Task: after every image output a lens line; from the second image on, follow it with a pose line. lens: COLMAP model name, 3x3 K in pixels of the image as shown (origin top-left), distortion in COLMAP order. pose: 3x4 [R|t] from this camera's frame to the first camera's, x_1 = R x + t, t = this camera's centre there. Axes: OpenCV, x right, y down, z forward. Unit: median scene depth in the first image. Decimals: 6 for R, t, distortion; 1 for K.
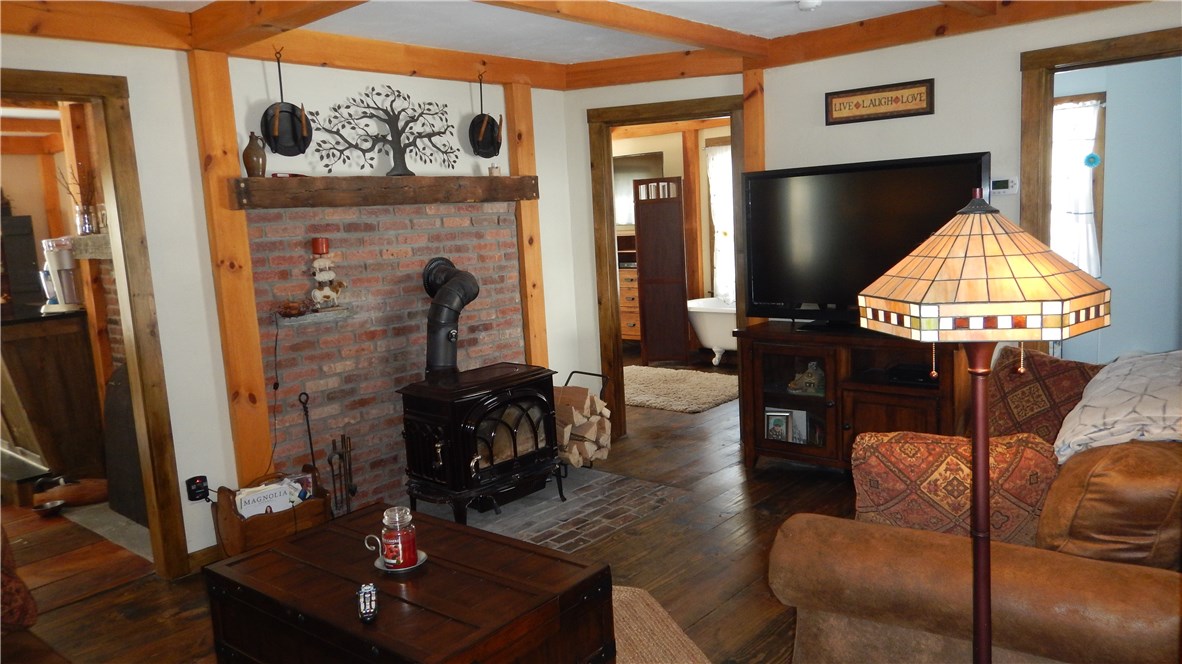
lens RADIAL K [[839.7, 0, 593.8], [0, 839.7, 332.8], [0, 0, 1]] dist [0.011833, 0.000034]
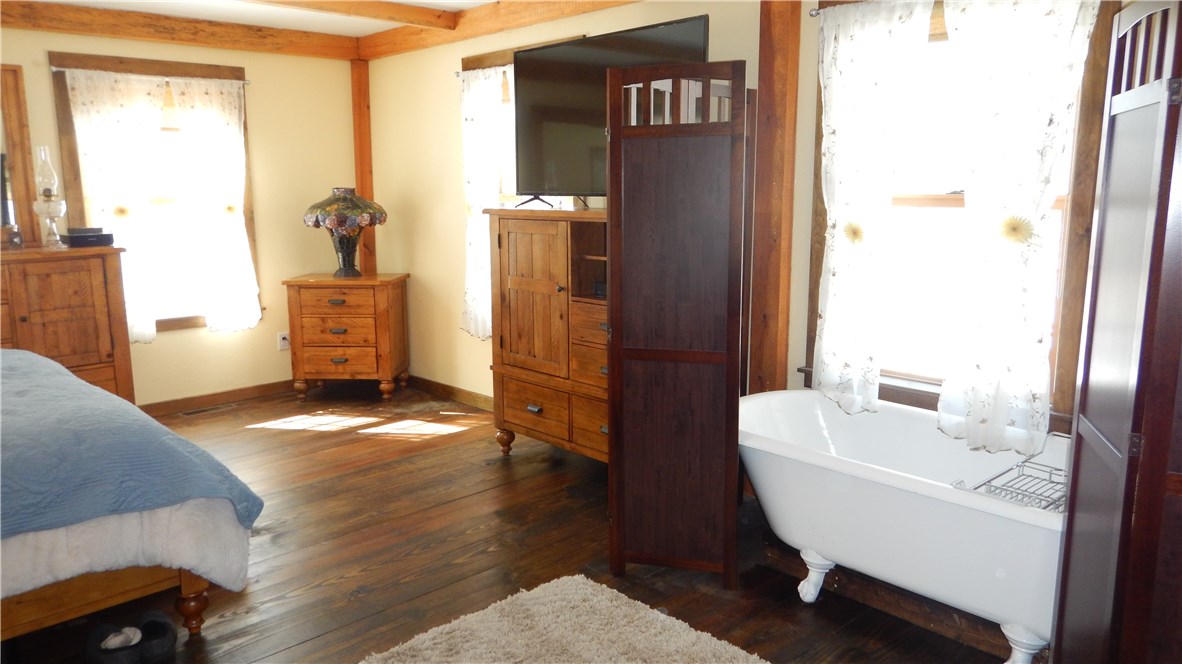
lens RADIAL K [[839.7, 0, 586.9], [0, 839.7, 328.6], [0, 0, 1]] dist [0.011833, 0.000034]
pose [[0.993204, 0.066654, -0.095413, 0.073641], [-0.063687, 0.997397, 0.033816, -0.078498], [0.097419, -0.027510, 0.994863, 0.599888]]
